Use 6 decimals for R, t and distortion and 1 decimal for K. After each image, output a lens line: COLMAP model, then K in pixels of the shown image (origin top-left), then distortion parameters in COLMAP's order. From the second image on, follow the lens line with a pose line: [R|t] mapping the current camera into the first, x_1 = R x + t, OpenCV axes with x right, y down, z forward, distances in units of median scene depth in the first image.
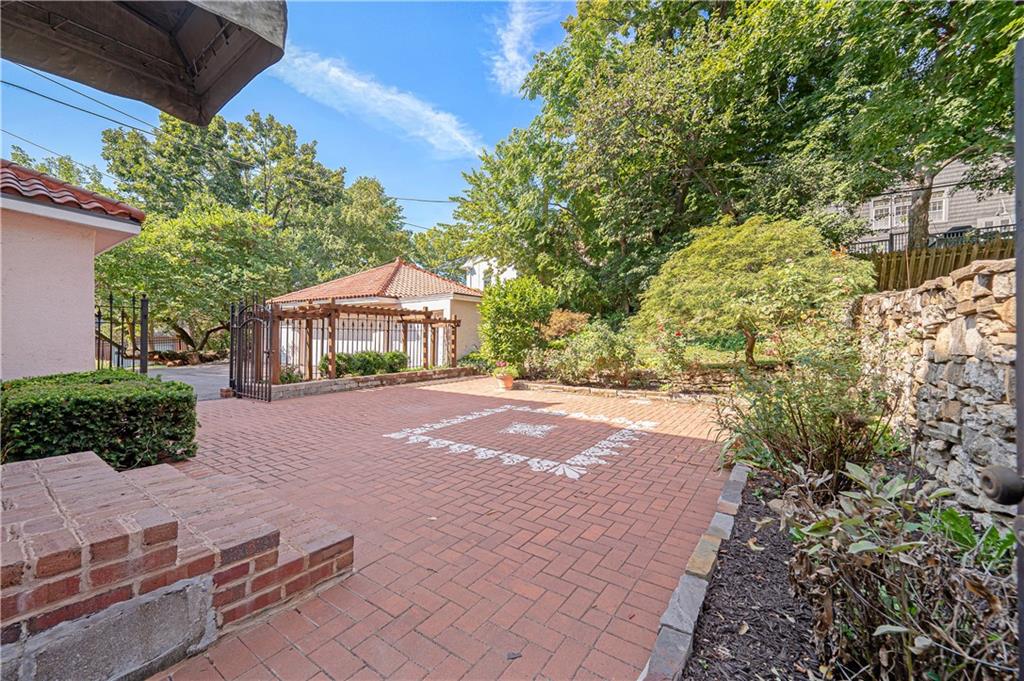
lens RADIAL K [[405.6, 0, 512.1], [0, 405.6, 339.3], [0, 0, 1]] dist [0.003513, 0.000159]
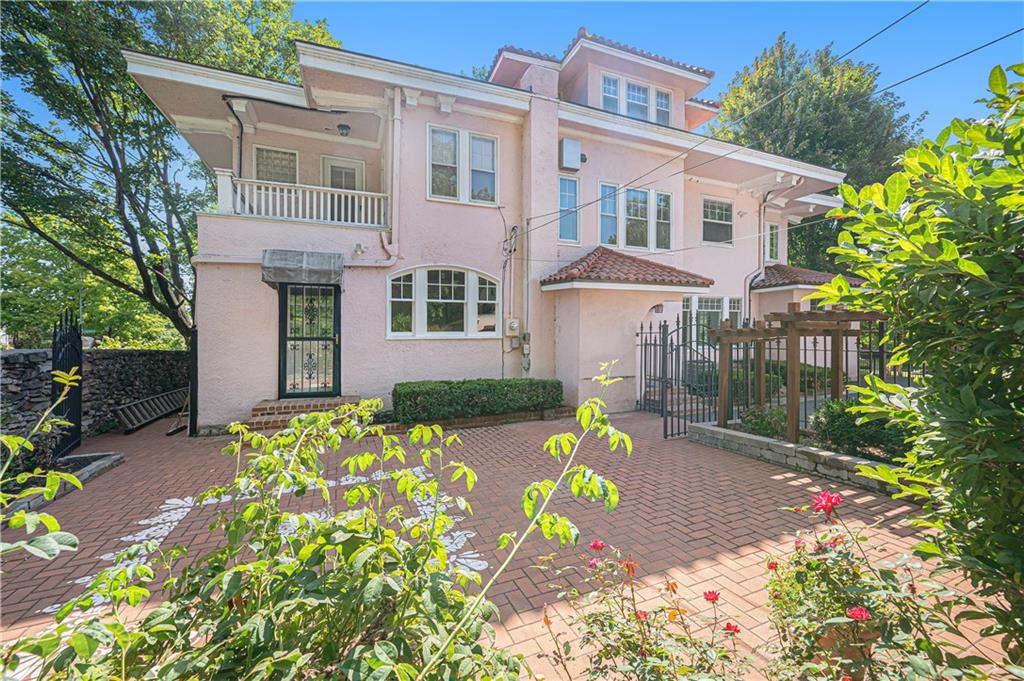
lens RADIAL K [[405.6, 0, 510.6], [0, 405.6, 335.8], [0, 0, 1]] dist [0.003513, 0.000159]
pose [[-0.521818, 0.007071, -0.853027, 0.566397], [0.007934, 0.999963, 0.003436, -0.129331], [0.853020, -0.004975, -0.521855, 2.160730]]
